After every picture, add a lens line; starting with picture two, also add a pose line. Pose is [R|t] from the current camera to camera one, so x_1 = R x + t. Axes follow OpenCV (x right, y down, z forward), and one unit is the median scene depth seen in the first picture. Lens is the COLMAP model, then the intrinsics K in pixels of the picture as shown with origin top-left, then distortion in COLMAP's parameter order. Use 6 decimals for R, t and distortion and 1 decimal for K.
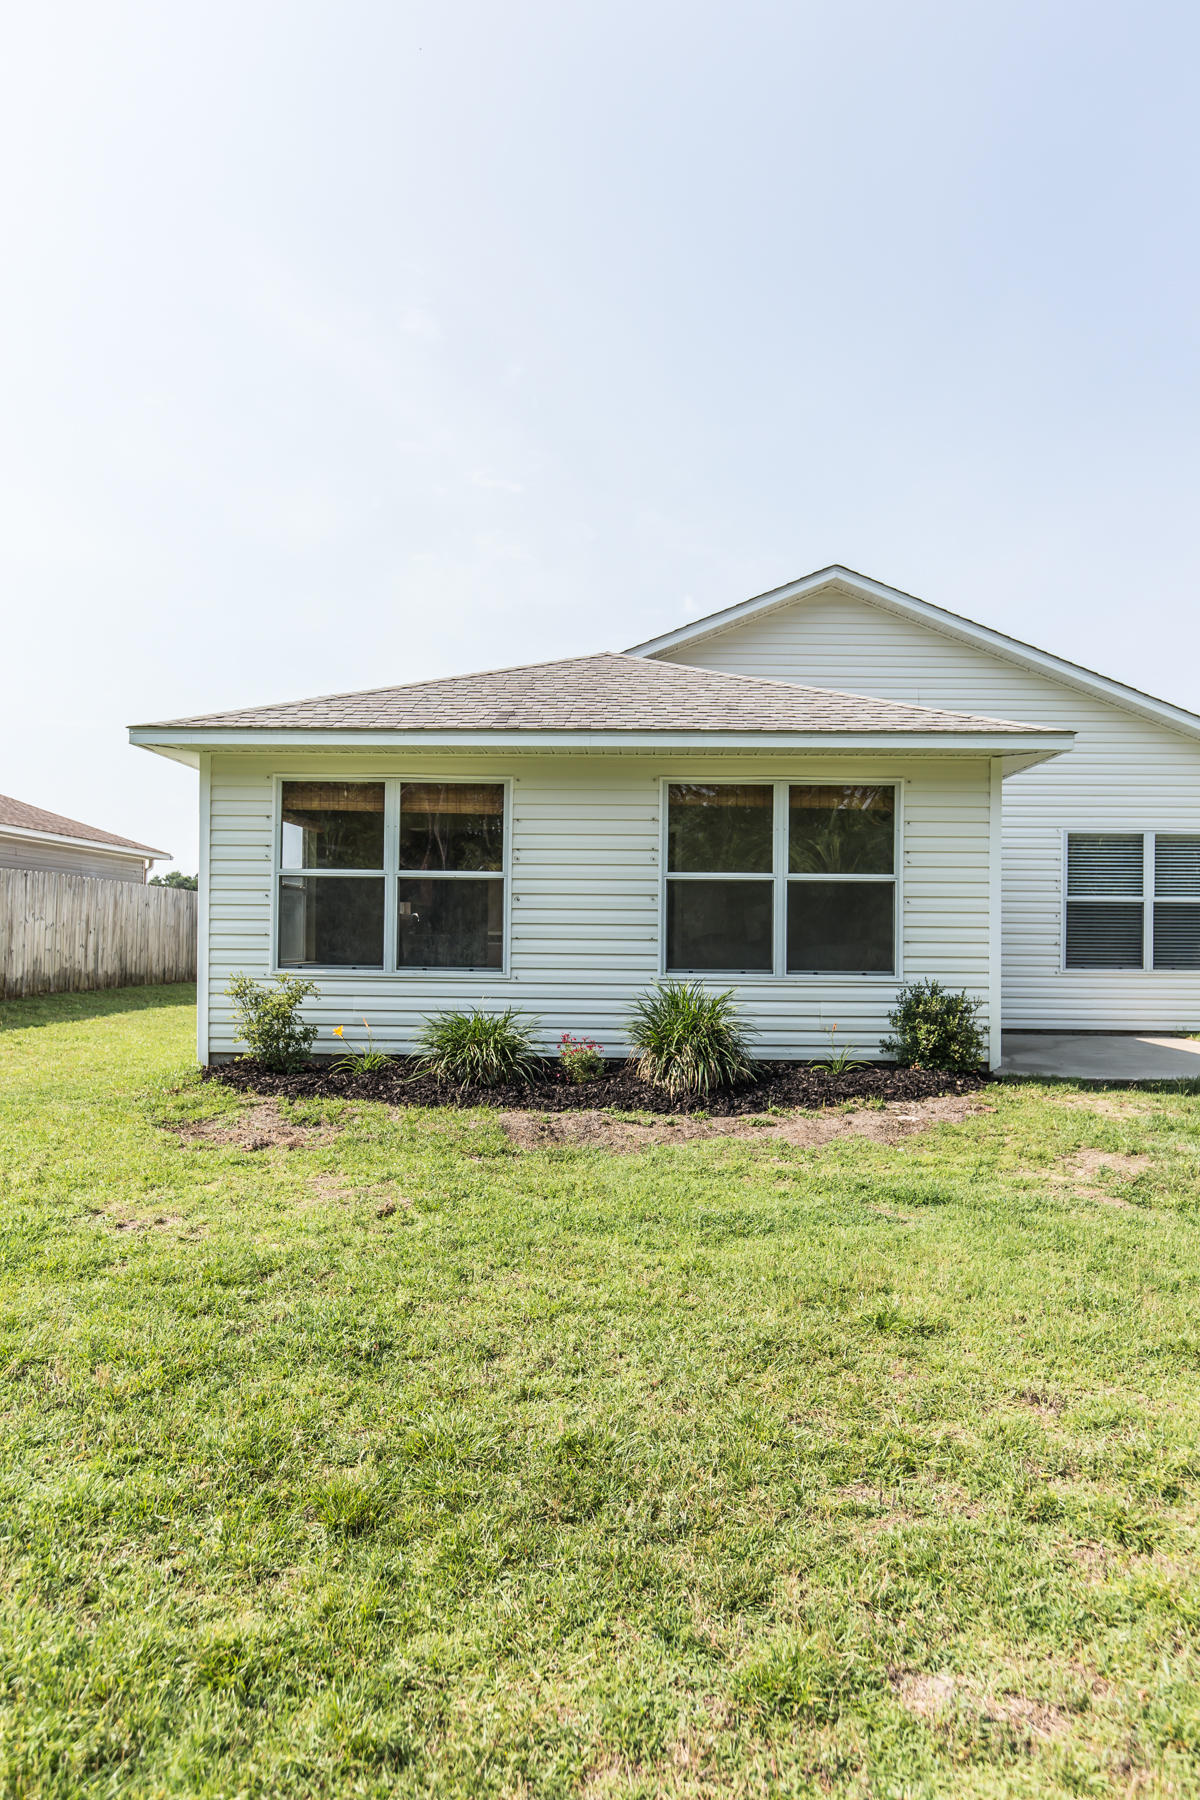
lens RADIAL K [[1133.9, 0, 604.6], [0, 1133.9, 914.9], [0, 0, 1]] dist [0.004972, 0.000667]
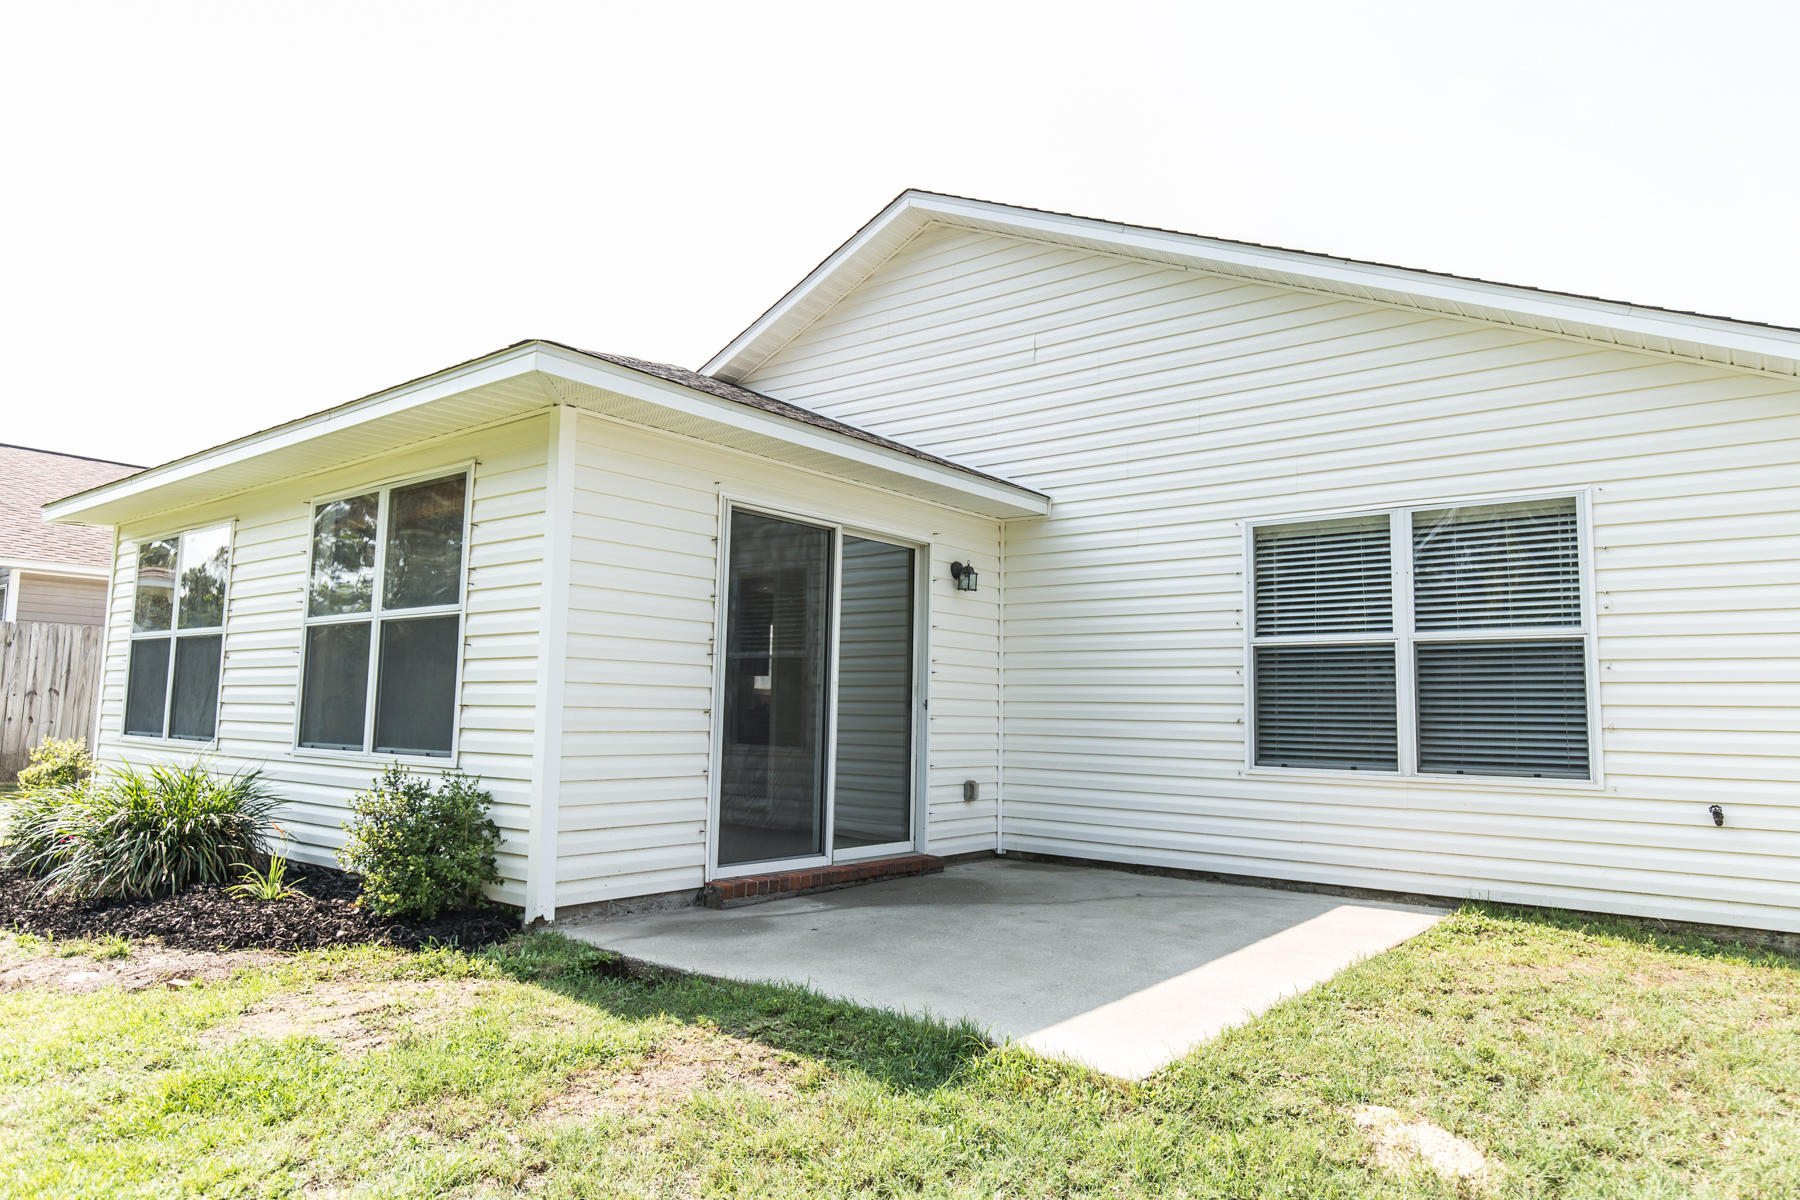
lens RADIAL K [[1133.9, 0, 899.1], [0, 1133.9, 596.9], [0, 0, 1]] dist [0.004972, 0.000667]
pose [[0.798743, -0.059491, -0.598724, 0.607601], [0.002386, 0.995405, -0.095722, 0.017420], [0.601667, 0.075029, 0.795215, 0.439346]]
